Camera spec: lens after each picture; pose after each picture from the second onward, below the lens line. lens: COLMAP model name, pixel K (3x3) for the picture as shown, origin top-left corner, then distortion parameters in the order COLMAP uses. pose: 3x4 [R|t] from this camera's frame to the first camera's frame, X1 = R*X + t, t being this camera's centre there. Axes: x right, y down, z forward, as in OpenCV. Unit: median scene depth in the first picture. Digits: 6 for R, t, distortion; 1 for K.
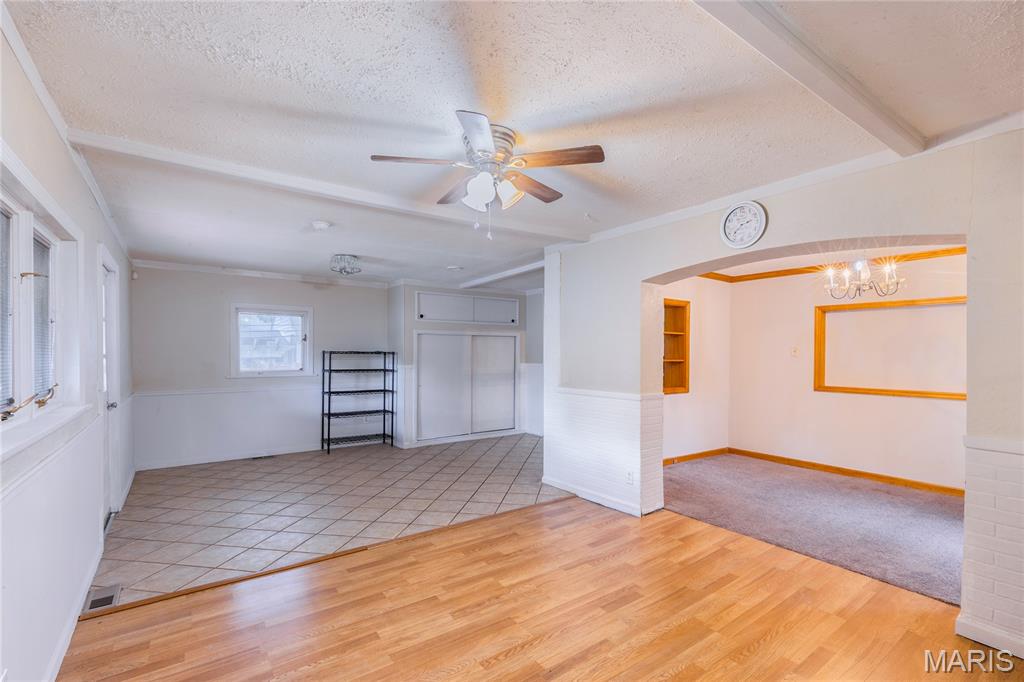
lens RADIAL K [[464.0, 0, 519.9], [0, 464.0, 357.6], [0, 0, 1]] dist [0.012348, -0.001621]
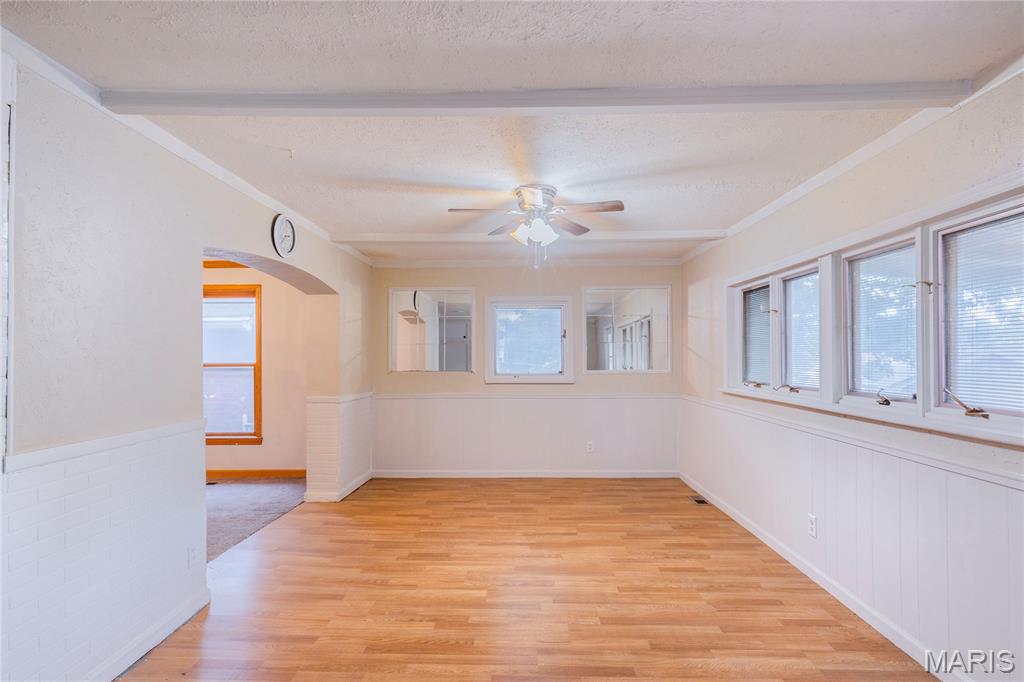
lens RADIAL K [[494.3, 0, 515.6], [0, 494.3, 349.7], [0, 0, 1]] dist [-0.008410, -0.000013]
pose [[-0.794876, 0.010148, 0.606687, -0.733227], [0.009876, 0.999944, -0.003786, -0.013433], [-0.606691, 0.002982, -0.794932, 1.826741]]
